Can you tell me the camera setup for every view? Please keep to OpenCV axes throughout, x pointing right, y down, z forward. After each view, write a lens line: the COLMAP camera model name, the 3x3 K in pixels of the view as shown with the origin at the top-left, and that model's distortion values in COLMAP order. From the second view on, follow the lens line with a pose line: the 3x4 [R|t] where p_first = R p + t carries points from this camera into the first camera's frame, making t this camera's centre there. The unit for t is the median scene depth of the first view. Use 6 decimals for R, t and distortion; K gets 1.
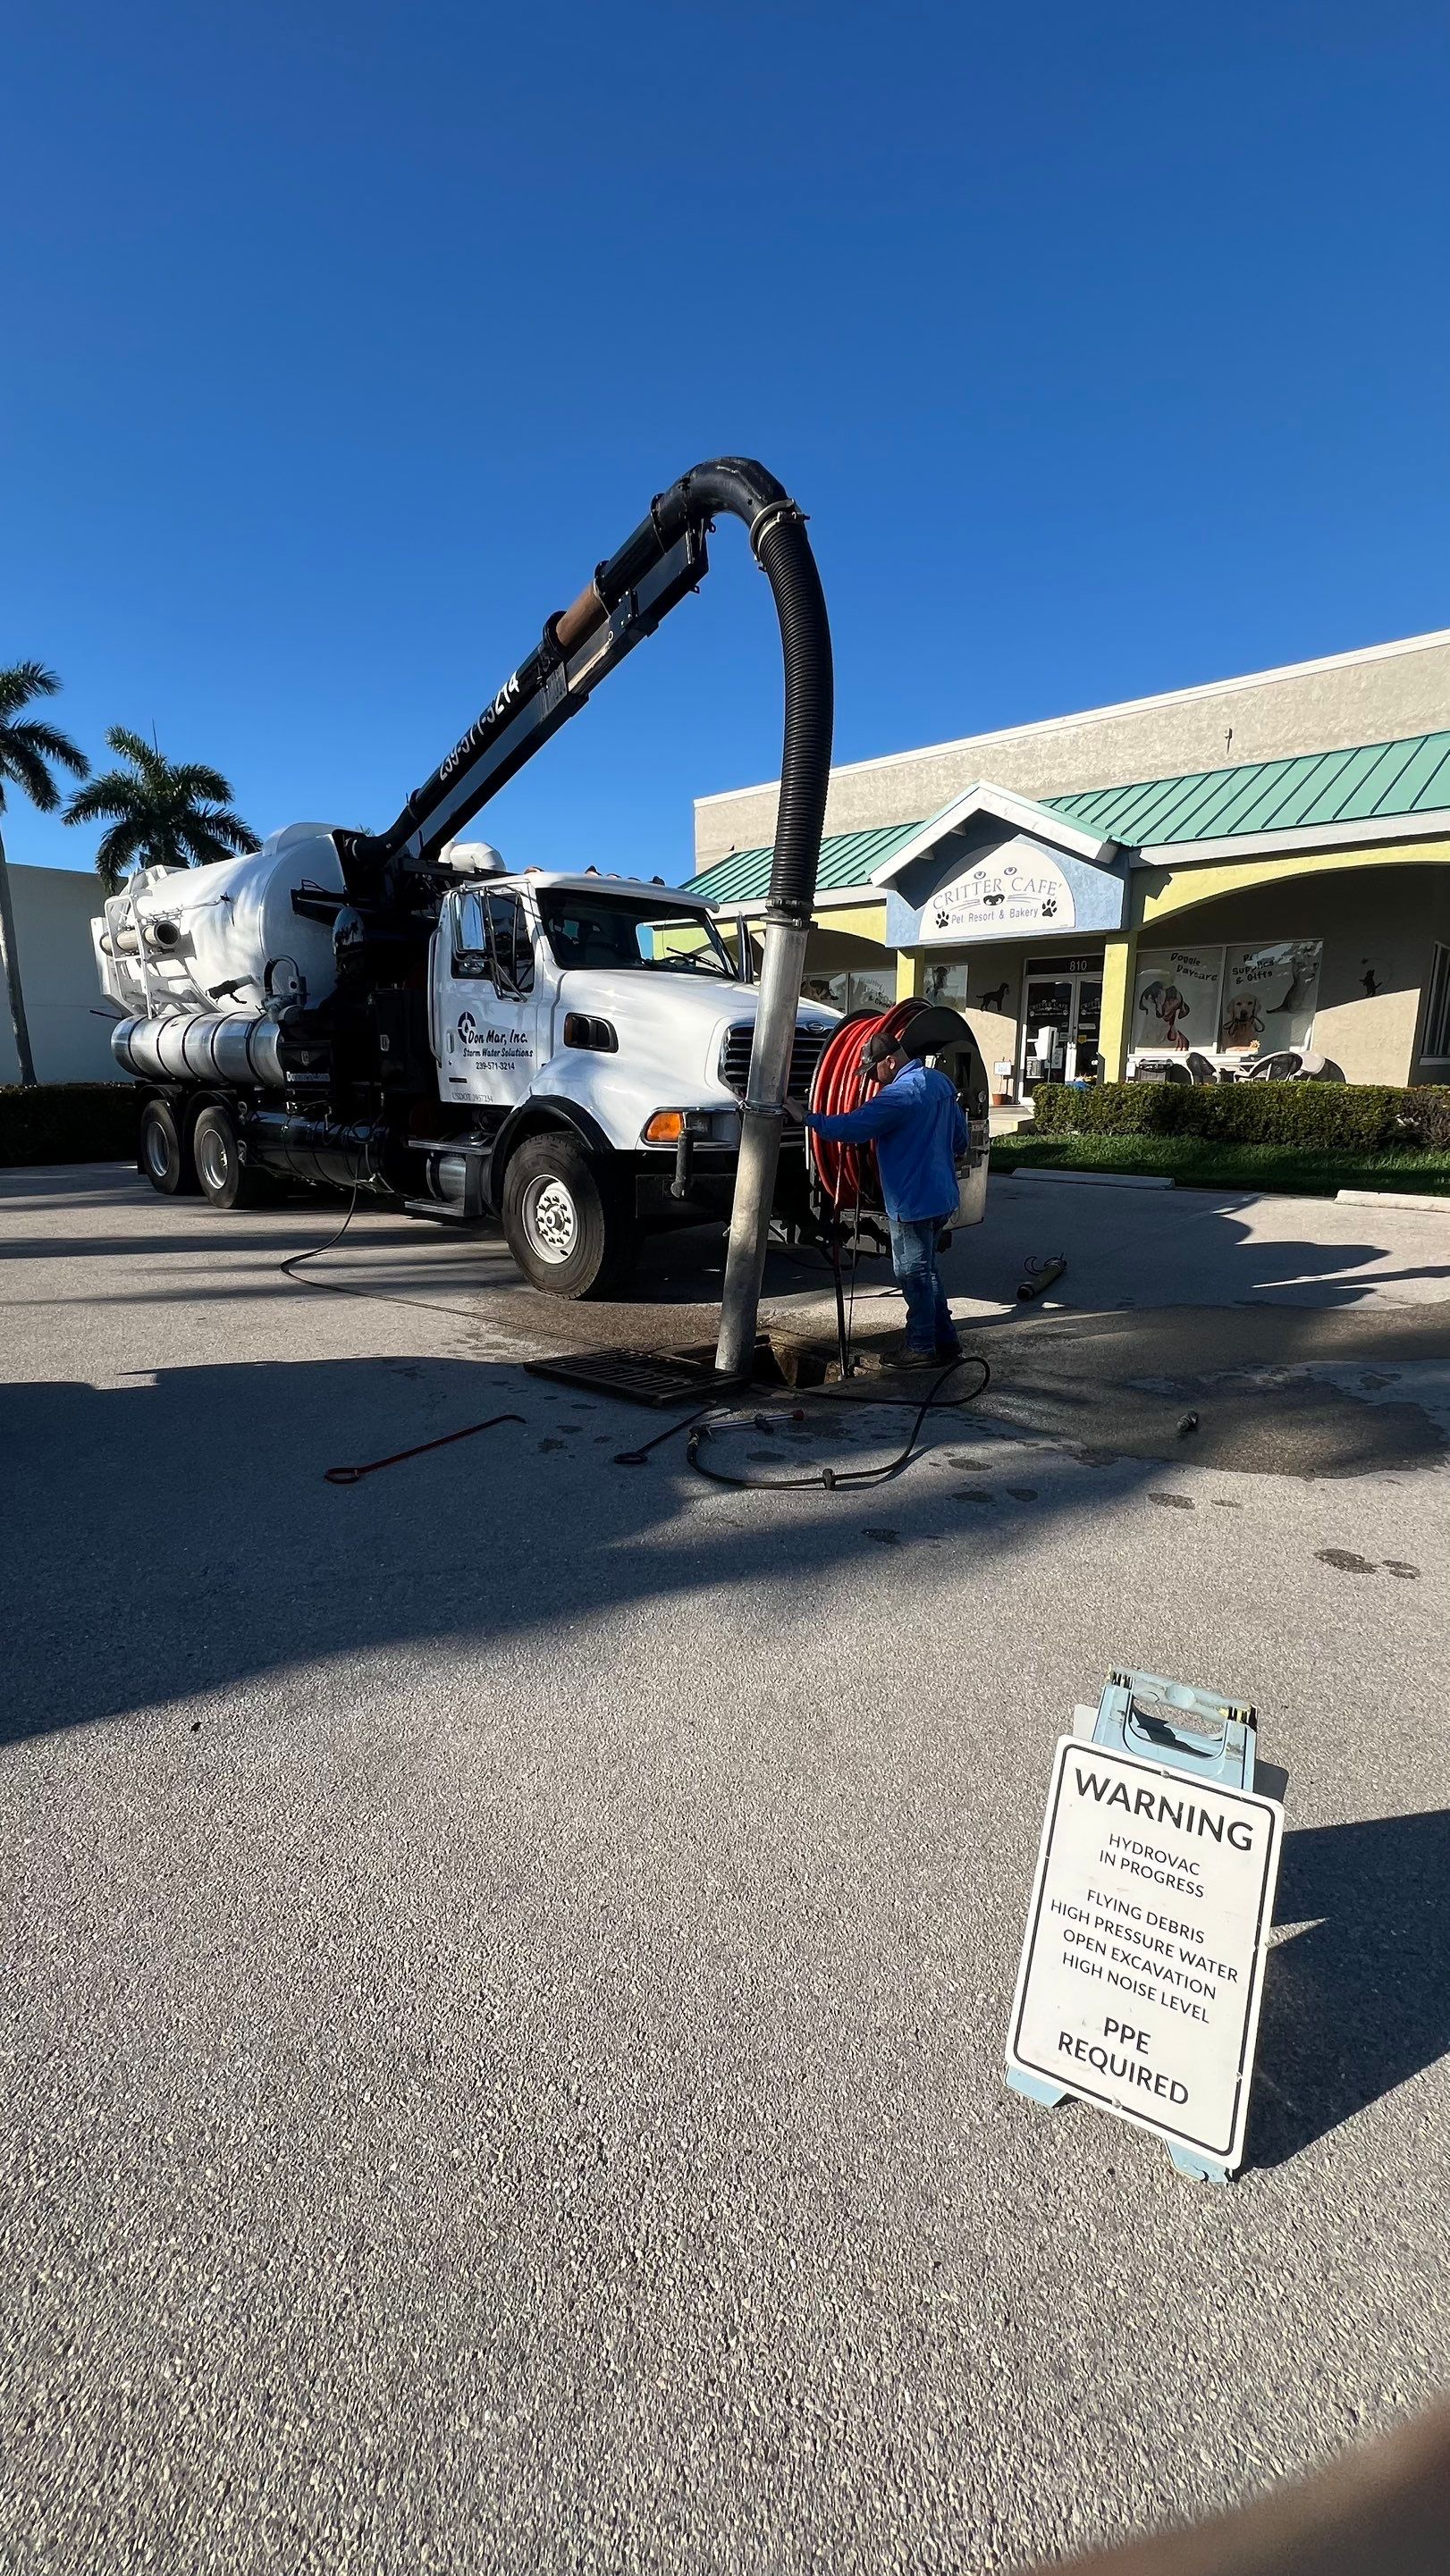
lens RADIAL K [[1030.0, 0, 731.0], [0, 1030.0, 1280.2], [0, 0, 1]] dist [-0.002662, 0.000371]
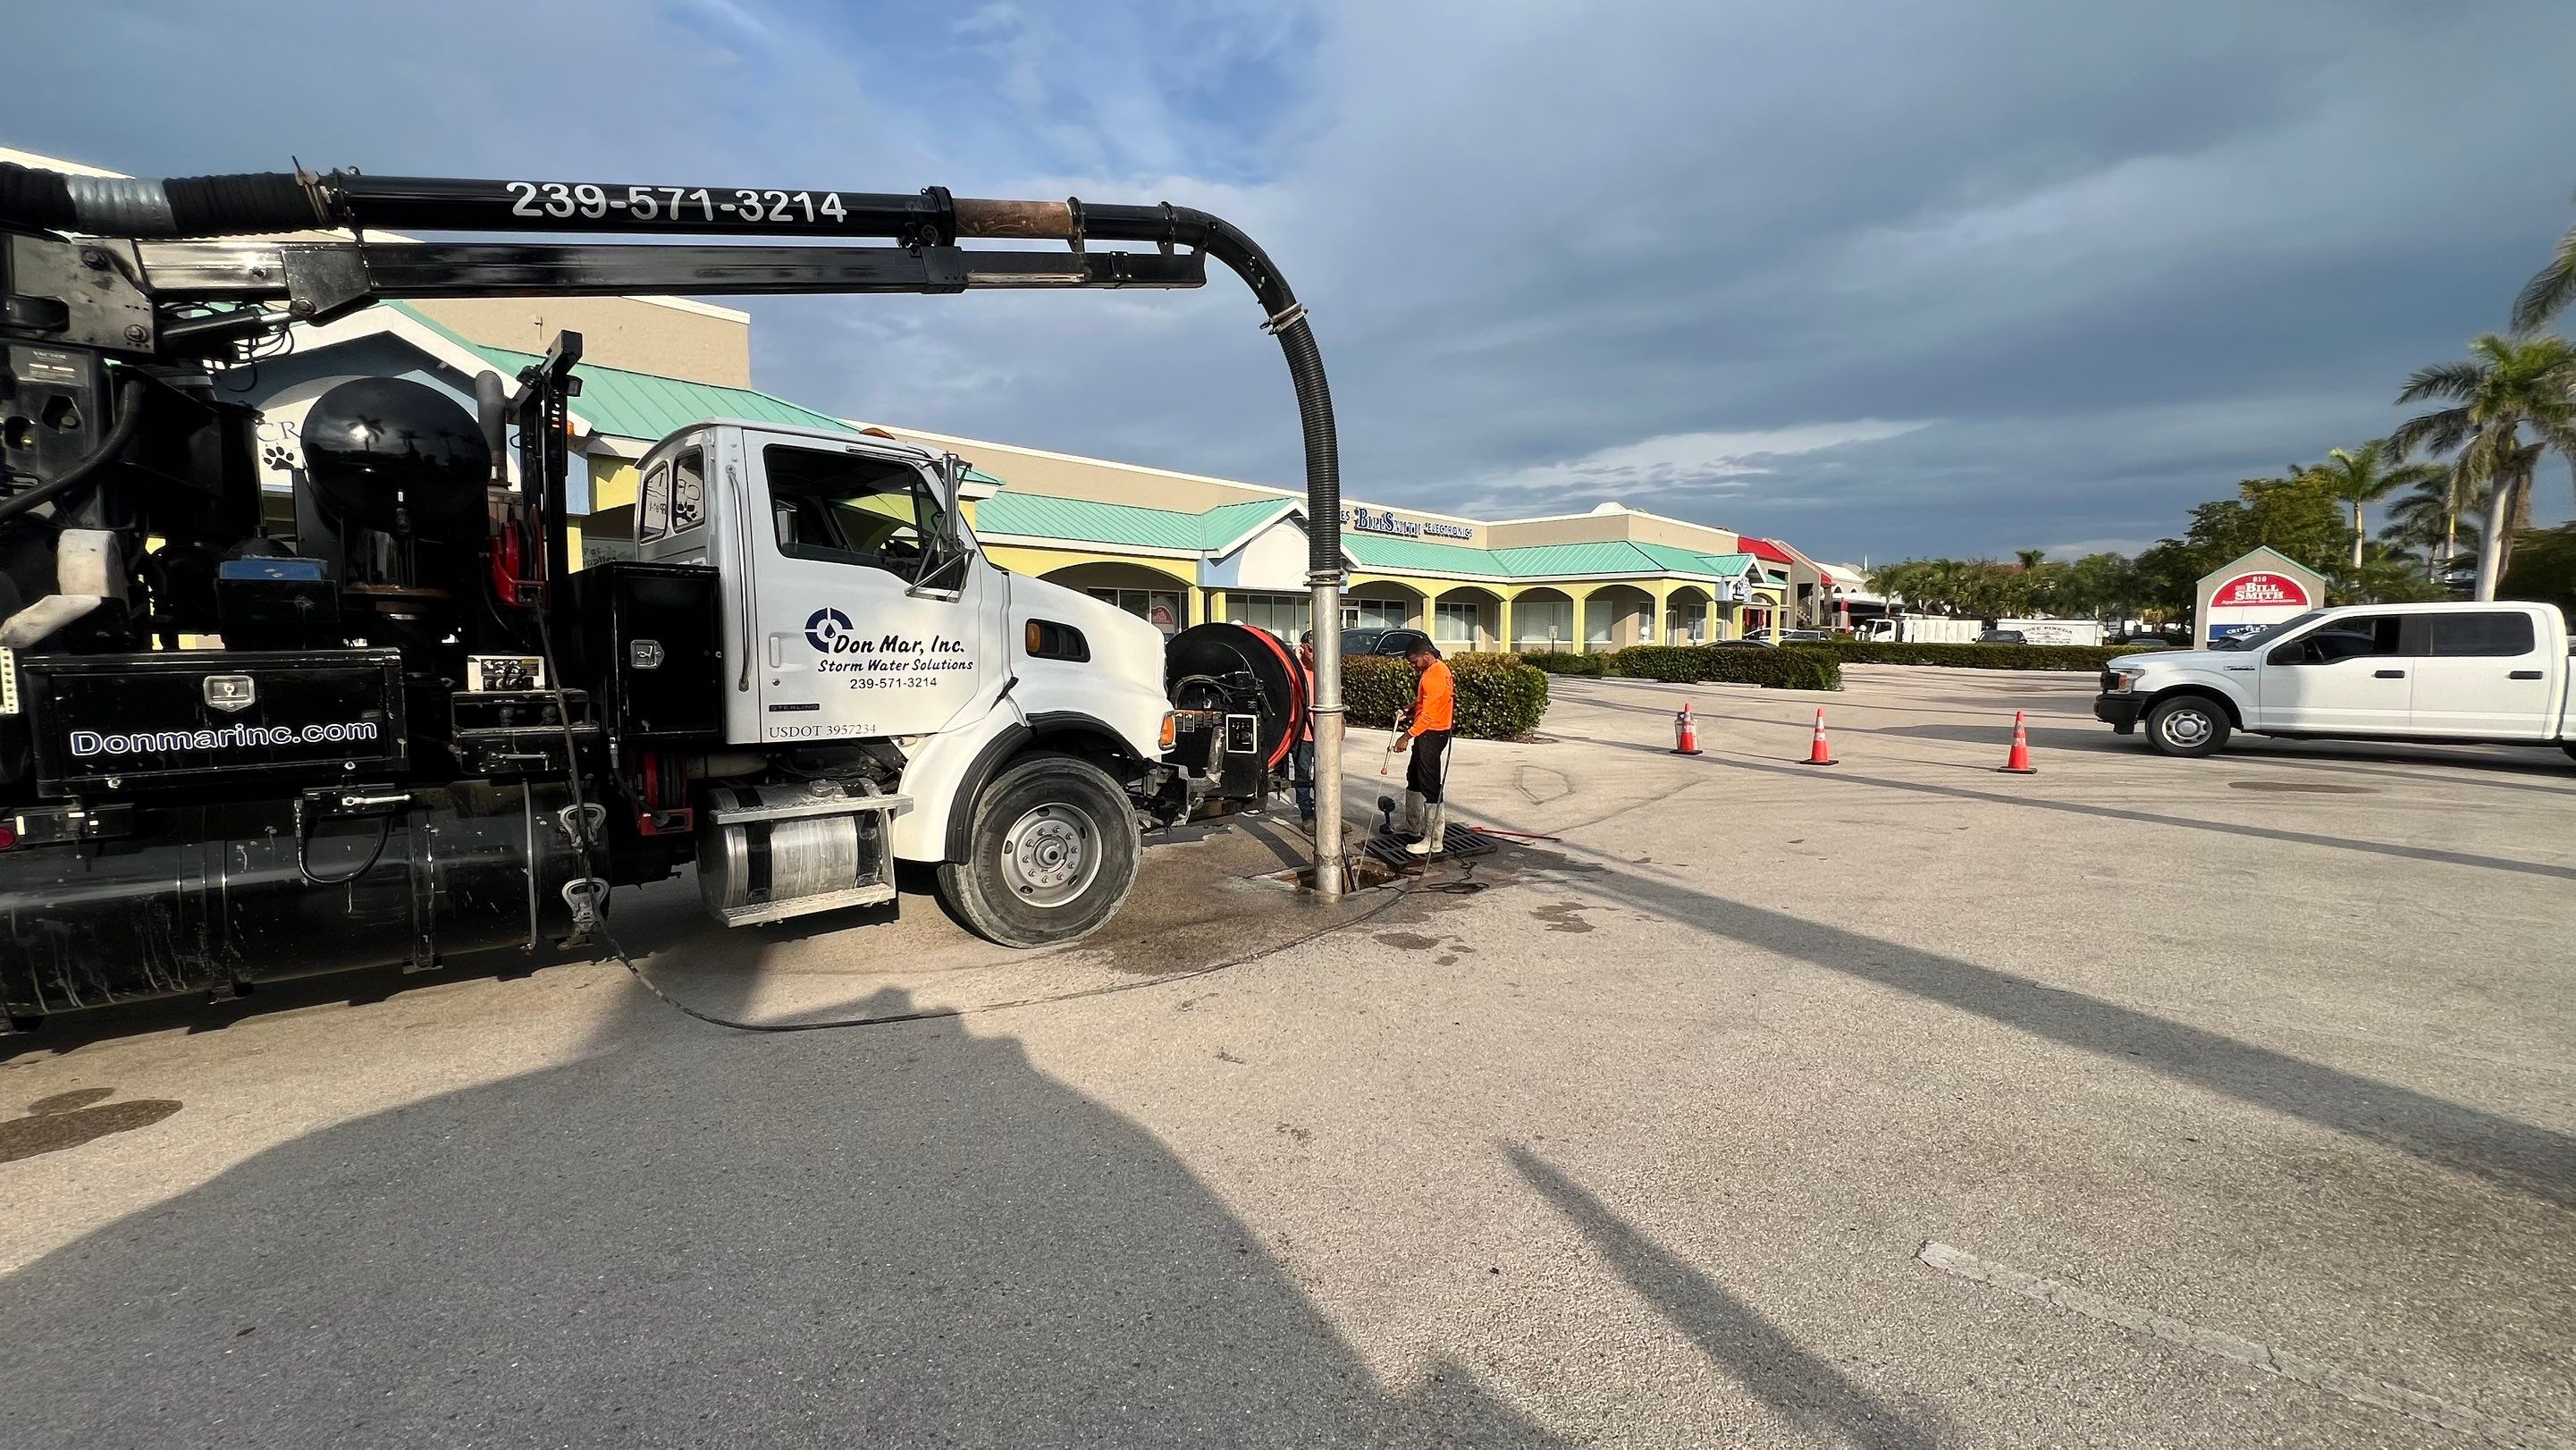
lens RADIAL K [[1030.0, 0, 1282.2], [0, 1030.0, 716.4], [0, 0, 1]] dist [-0.002662, 0.000371]
pose [[0.082959, -0.076599, 0.993605, -0.951469], [0.210816, 0.975826, 0.057627, -0.170517], [-0.973999, 0.204687, 0.097102, 0.670693]]
